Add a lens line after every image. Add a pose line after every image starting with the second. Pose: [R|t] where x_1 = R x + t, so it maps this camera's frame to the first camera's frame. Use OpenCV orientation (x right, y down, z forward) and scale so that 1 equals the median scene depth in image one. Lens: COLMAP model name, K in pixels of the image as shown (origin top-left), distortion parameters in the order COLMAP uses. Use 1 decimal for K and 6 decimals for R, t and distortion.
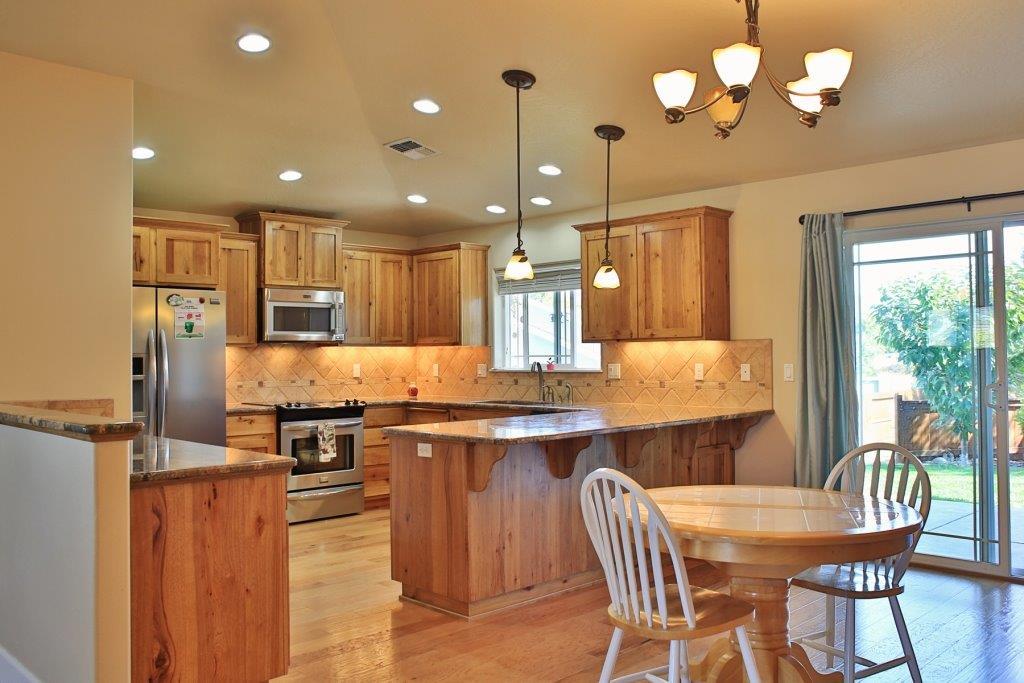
lens RADIAL K [[869.2, 0, 512.0], [0, 869.2, 341.5], [0, 0, 1]] dist [-0.119578, 0.116952]
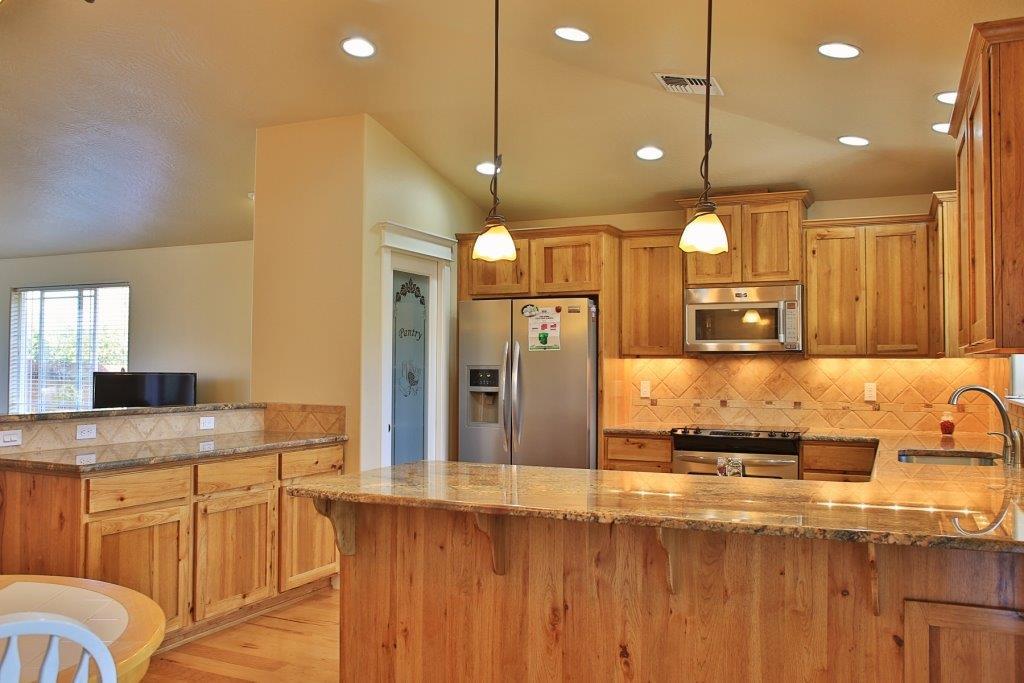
lens RADIAL K [[864.0, 0, 490.6], [0, 864.0, 335.2], [0, 0, 1]] dist [-0.112431, 0.135923]
pose [[0.345986, -0.021624, -0.937990, 0.427414], [0.005419, 0.999764, -0.021050, -0.000318], [0.938224, 0.002200, 0.346022, 0.523389]]
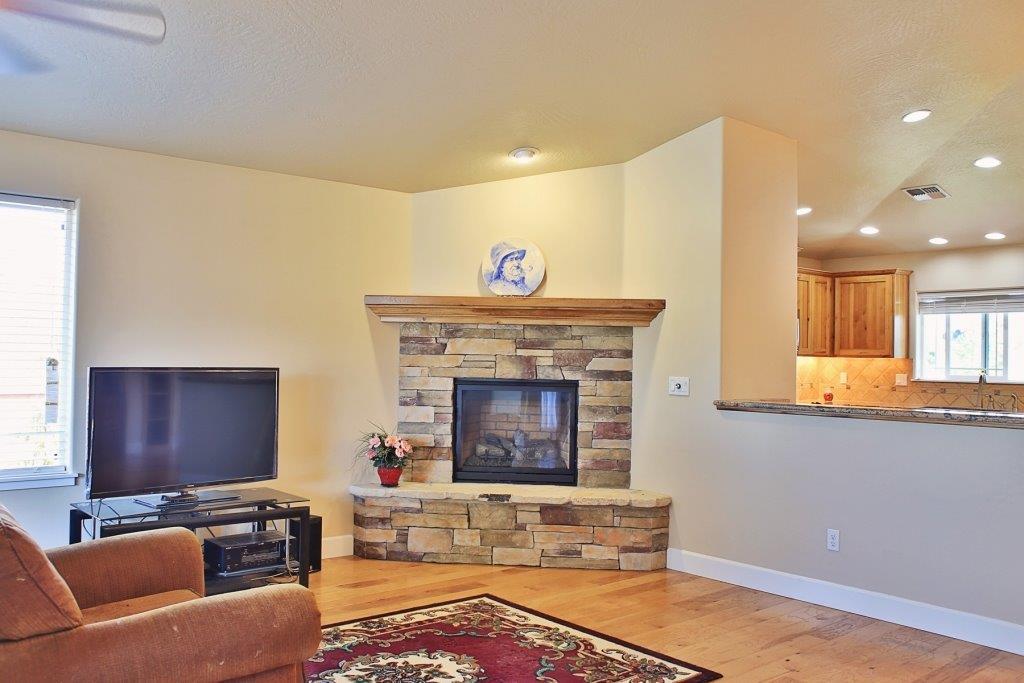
lens RADIAL K [[857.6, 0, 519.8], [0, 857.6, 361.4], [0, 0, 1]] dist [-0.122960, 0.123808]
pose [[0.995963, 0.026263, -0.085832, -0.493381], [-0.024383, 0.999441, 0.022877, -0.004610], [0.086385, -0.020692, 0.996047, -0.168449]]
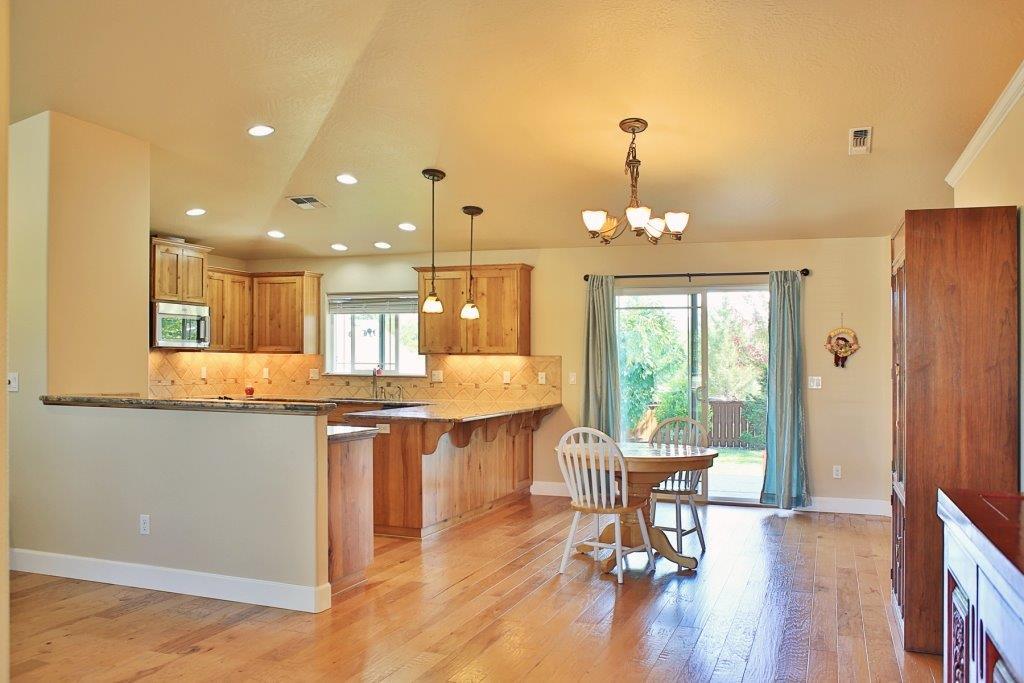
lens RADIAL K [[857.6, 0, 519.8], [0, 857.6, 361.4], [0, 0, 1]] dist [-0.122960, 0.123808]
pose [[0.905398, 0.018613, 0.424156, -0.316757], [-0.025469, 0.999620, 0.010500, -0.005719], [-0.423800, -0.020310, 0.905528, -0.250886]]
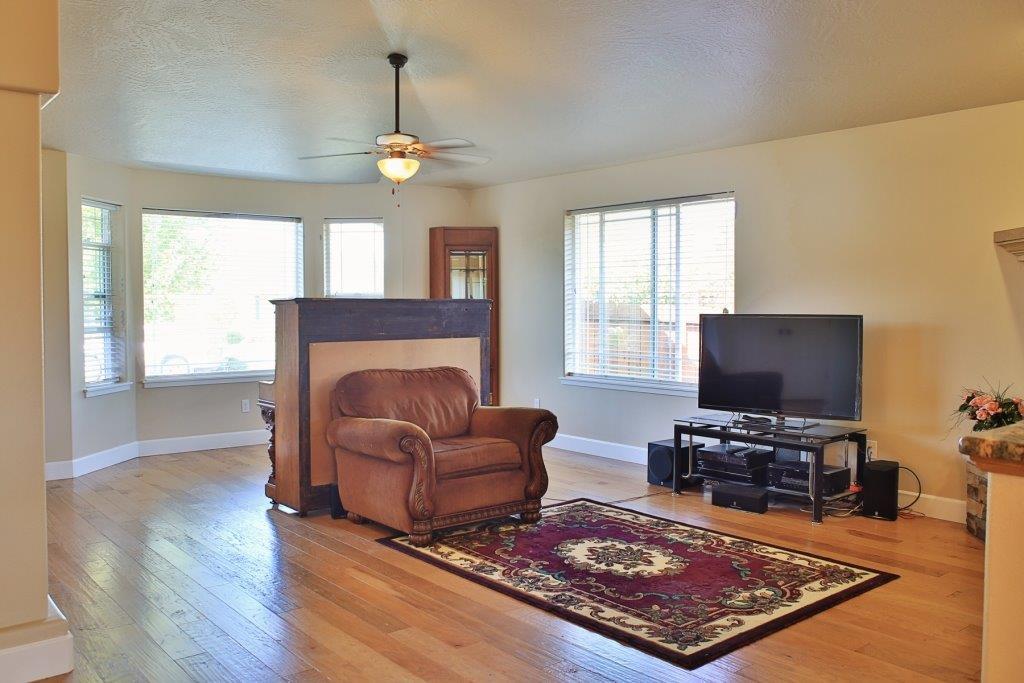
lens RADIAL K [[864.0, 0, 490.6], [0, 864.0, 335.2], [0, 0, 1]] dist [-0.112431, 0.135923]
pose [[-0.106950, 0.046936, -0.993156, 0.032783], [0.019679, 0.998789, 0.045083, 0.000786], [0.994070, -0.014722, -0.107744, 0.296281]]
